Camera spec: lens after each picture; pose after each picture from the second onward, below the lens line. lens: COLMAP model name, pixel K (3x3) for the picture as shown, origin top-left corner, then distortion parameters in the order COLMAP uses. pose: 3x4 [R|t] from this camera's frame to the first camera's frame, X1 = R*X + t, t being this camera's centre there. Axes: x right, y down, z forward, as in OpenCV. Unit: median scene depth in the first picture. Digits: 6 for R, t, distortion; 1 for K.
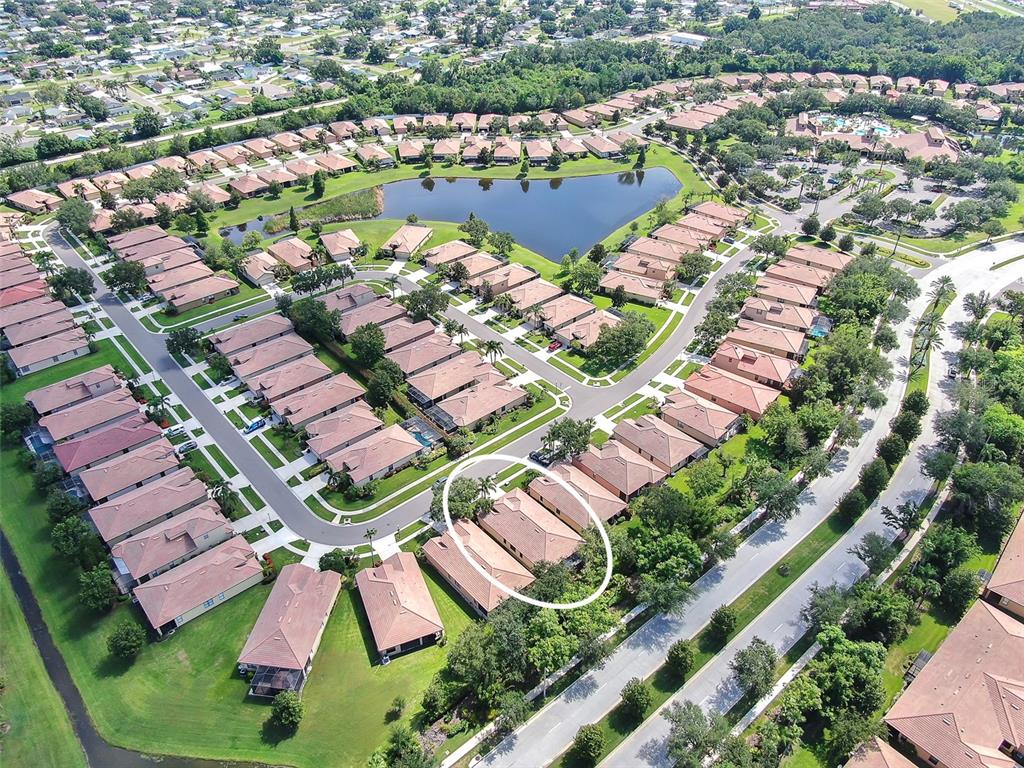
lens RADIAL K [[751.3, 0, 512.0], [0, 751.3, 384.0], [0, 0, 1]] dist [-0.003881, -0.002098]
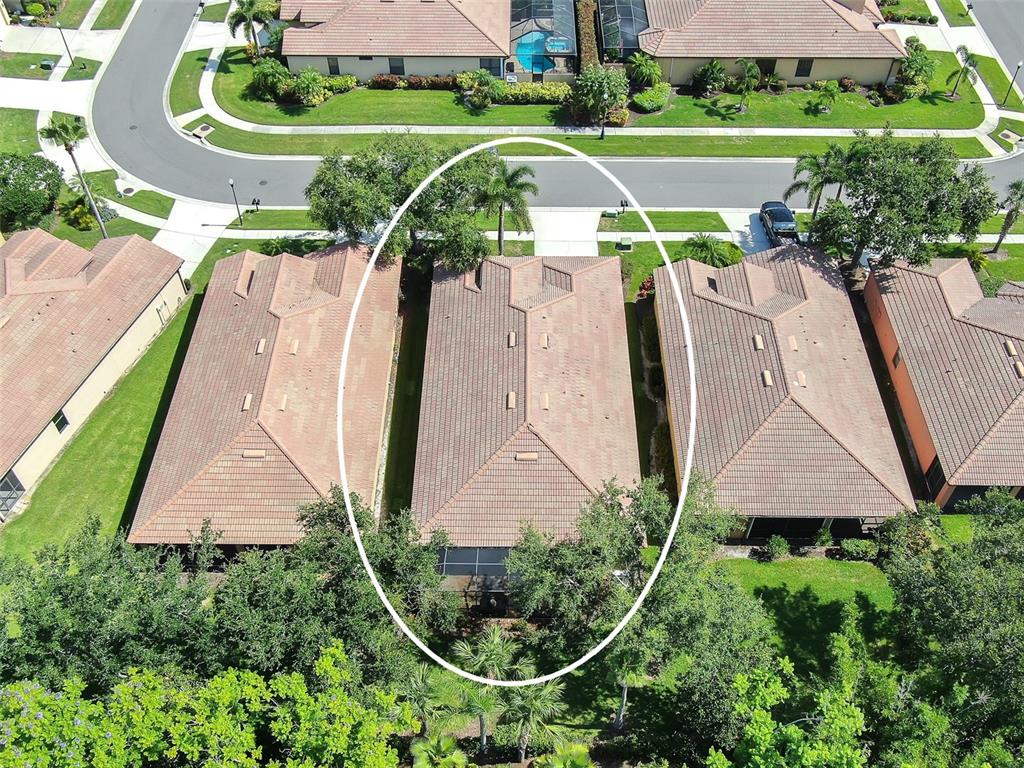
lens RADIAL K [[955.7, 0, 512.0], [0, 955.7, 384.0], [0, 0, 1]] dist [0.002188, -0.009190]
pose [[0.752934, 0.501972, -0.425575, 0.154082], [-0.382701, 0.860067, 0.337380, 0.066314], [0.535378, -0.091157, 0.839679, 0.628226]]
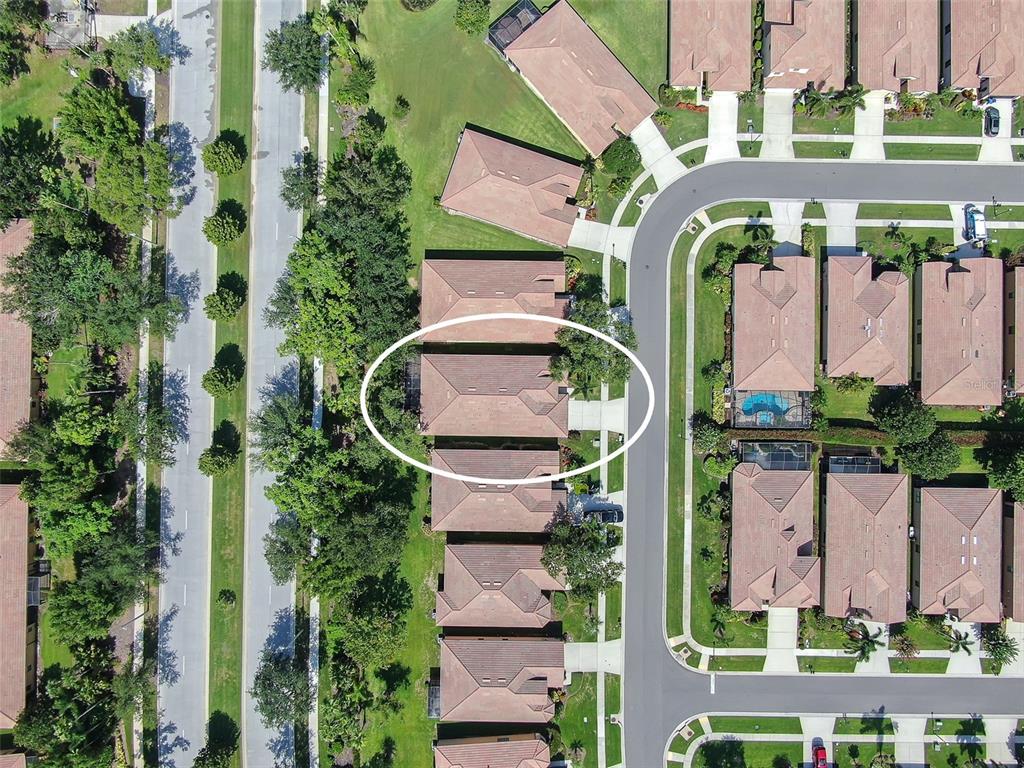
lens RADIAL K [[751.3, 0, 512.0], [0, 751.3, 384.0], [0, 0, 1]] dist [-0.003881, -0.002098]
pose [[-0.663399, 0.748245, 0.005636, 0.000160], [-0.424704, -0.382725, 0.820456, -0.362720], [0.616059, 0.541896, 0.571682, 0.532816]]
